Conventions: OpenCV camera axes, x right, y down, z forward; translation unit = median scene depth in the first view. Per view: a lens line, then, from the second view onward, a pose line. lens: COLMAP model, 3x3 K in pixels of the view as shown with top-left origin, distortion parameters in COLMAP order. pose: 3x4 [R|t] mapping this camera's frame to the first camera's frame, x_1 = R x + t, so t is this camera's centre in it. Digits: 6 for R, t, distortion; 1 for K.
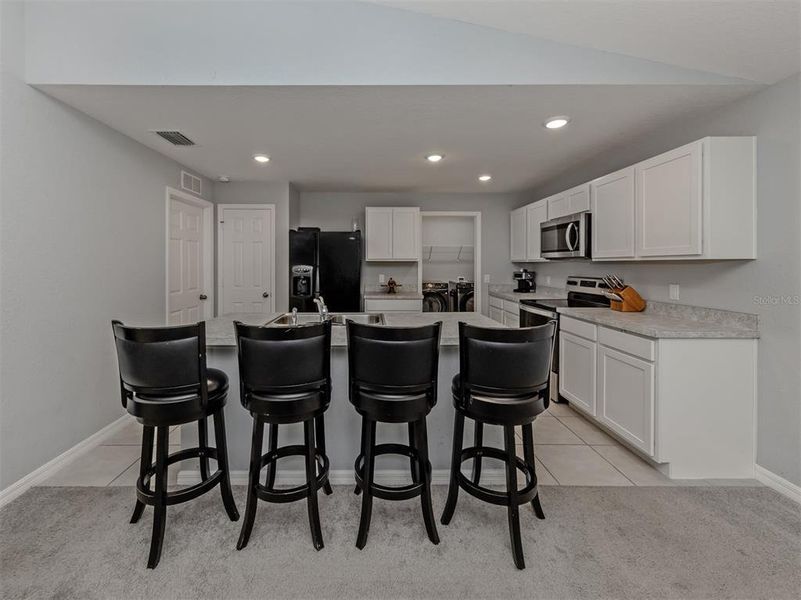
lens RADIAL K [[328.8, 0, 369.5], [0, 328.8, 263.3], [0, 0, 1]] dist [0.003041, 0.000162]
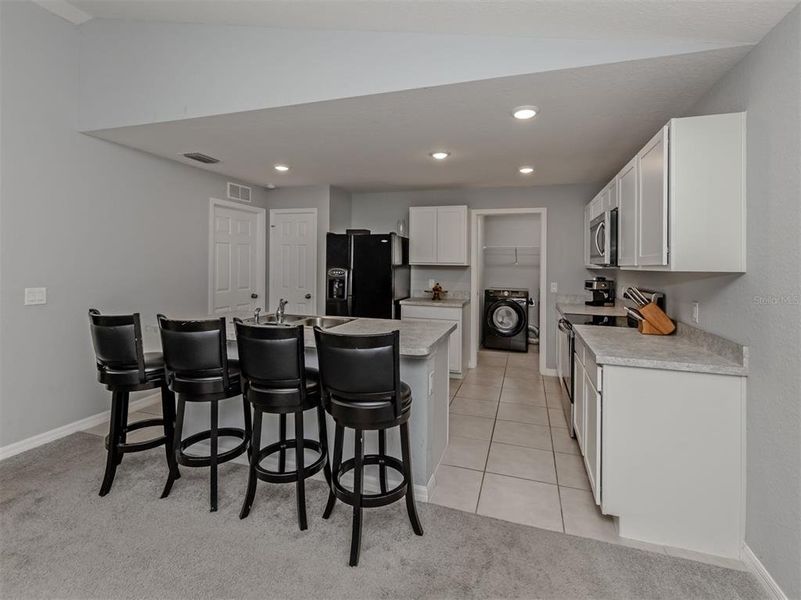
lens RADIAL K [[379.2, 0, 404.1], [0, 379.2, 257.1], [0, 0, 1]] dist [0.003885, 0.000213]
pose [[0.953752, 0.008430, -0.300477, 0.351491], [-0.013629, 0.999791, -0.015213, -0.013054], [0.300286, 0.018605, 0.953668, -0.043896]]
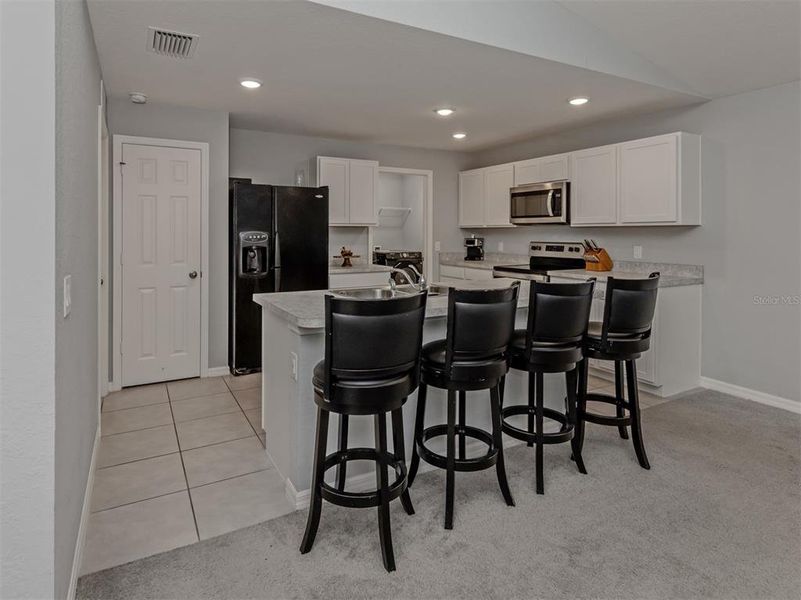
lens RADIAL K [[445.6, 0, 374.1], [0, 445.6, 246.0], [0, 0, 1]] dist [-0.042106, 0.000216]
pose [[0.884494, -0.015911, 0.466280, -0.447524], [-0.000176, 0.999407, 0.034435, 0.005333], [-0.466552, -0.030540, 0.883967, 0.013397]]
